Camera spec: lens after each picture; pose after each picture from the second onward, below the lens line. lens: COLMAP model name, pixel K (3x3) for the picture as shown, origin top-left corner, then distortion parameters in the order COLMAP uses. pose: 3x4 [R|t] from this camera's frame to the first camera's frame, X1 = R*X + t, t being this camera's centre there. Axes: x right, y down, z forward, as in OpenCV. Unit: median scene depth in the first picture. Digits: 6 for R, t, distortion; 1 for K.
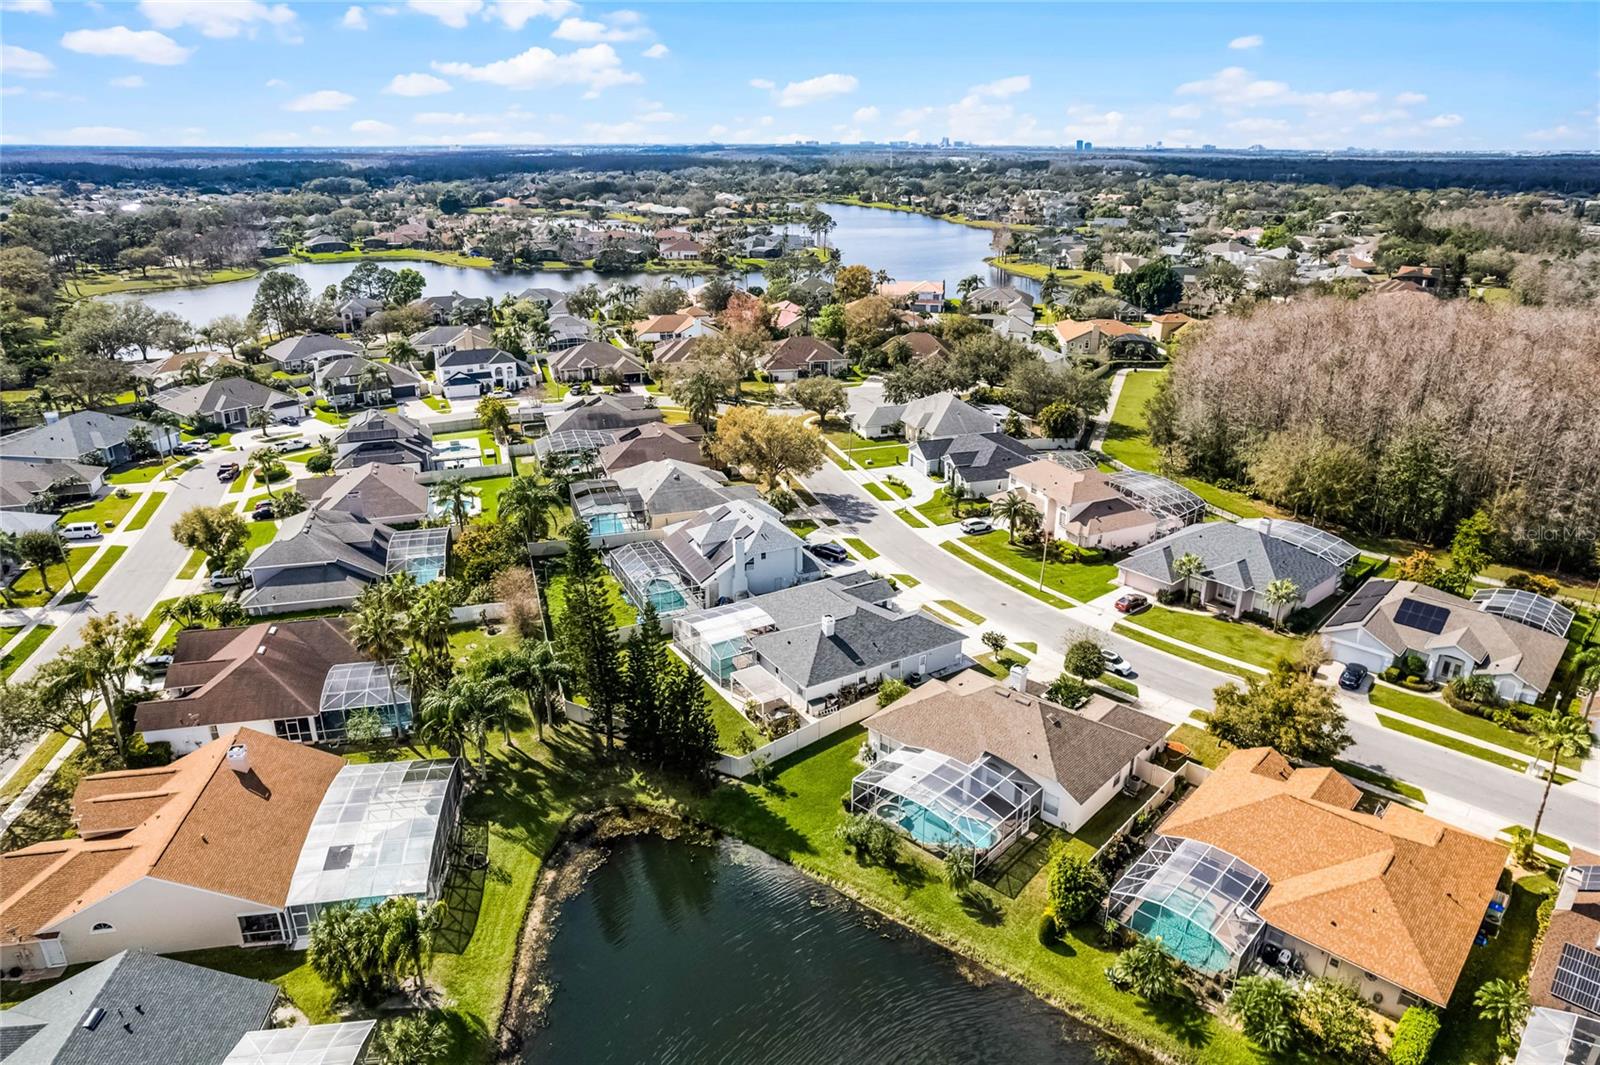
lens RADIAL K [[1090.0, 0, 800.0], [0, 1090.0, 532.5], [0, 0, 1]] dist [-0.090261, 0.085120]
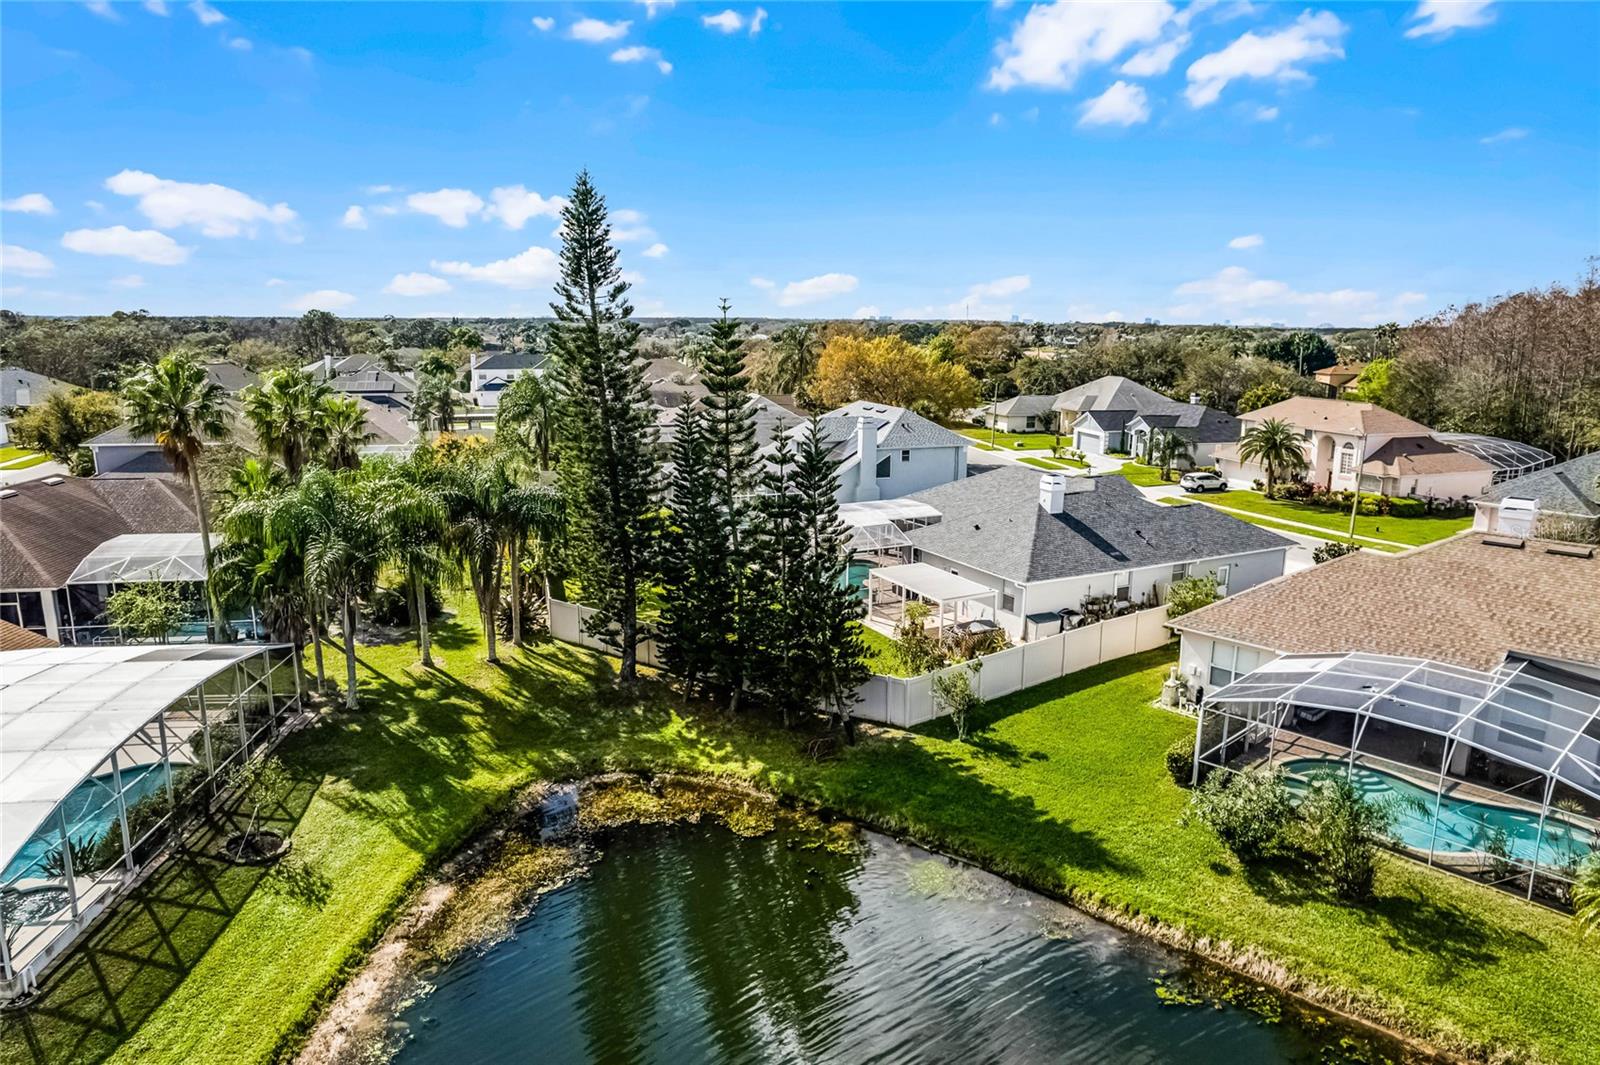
lens RADIAL K [[1090.0, 0, 800.0], [0, 1090.0, 532.5], [0, 0, 1]] dist [-0.090261, 0.085120]
pose [[0.997714, 0.025236, -0.062692, -0.074659], [-0.034331, 0.988312, -0.148531, 0.218546], [0.058211, 0.150344, 0.986919, 0.551019]]
